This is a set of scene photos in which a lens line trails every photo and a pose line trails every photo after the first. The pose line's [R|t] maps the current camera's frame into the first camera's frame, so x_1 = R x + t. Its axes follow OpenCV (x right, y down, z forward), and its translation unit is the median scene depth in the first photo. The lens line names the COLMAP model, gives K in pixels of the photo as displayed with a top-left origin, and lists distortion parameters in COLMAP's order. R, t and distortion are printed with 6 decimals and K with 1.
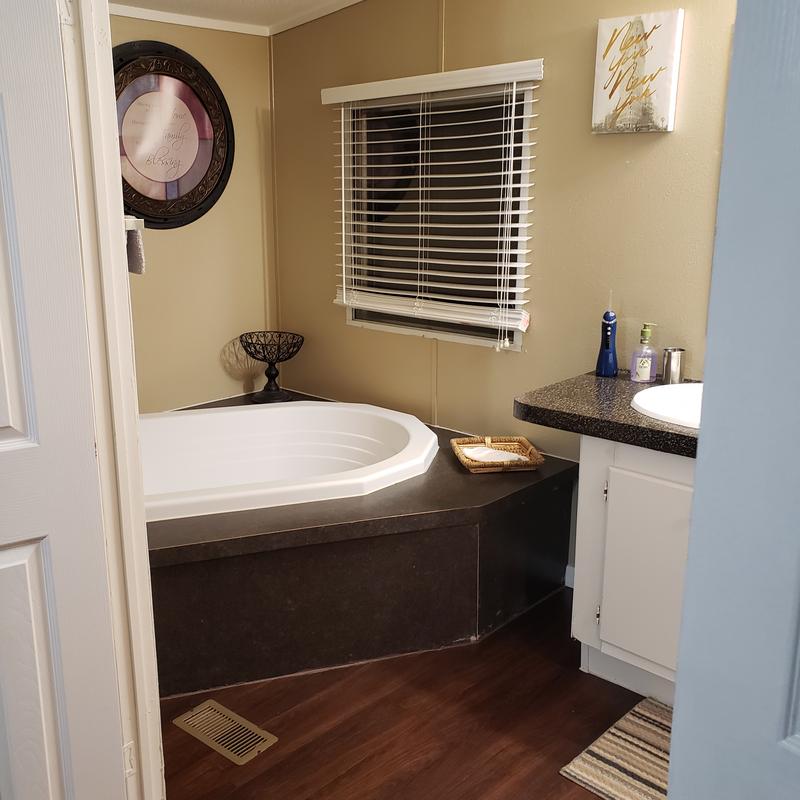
lens RADIAL K [[820.0, 0, 400.0], [0, 820.0, 400.0], [0, 0, 1]] dist [-0.006033, -0.000097]
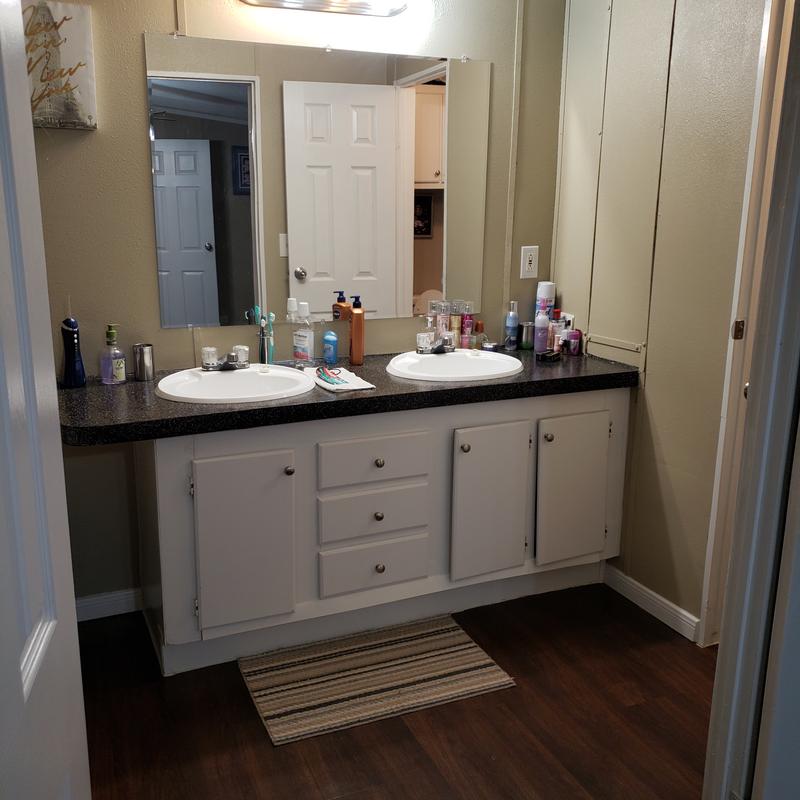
lens RADIAL K [[811.9, 0, 400.0], [0, 811.9, 400.0], [0, 0, 1]] dist [0.026242, 0.012513]
pose [[0.383944, -0.219266, 0.896945, -0.493636], [0.218164, 0.965434, 0.142622, -0.073037], [-0.897213, 0.140922, 0.418508, 0.300320]]
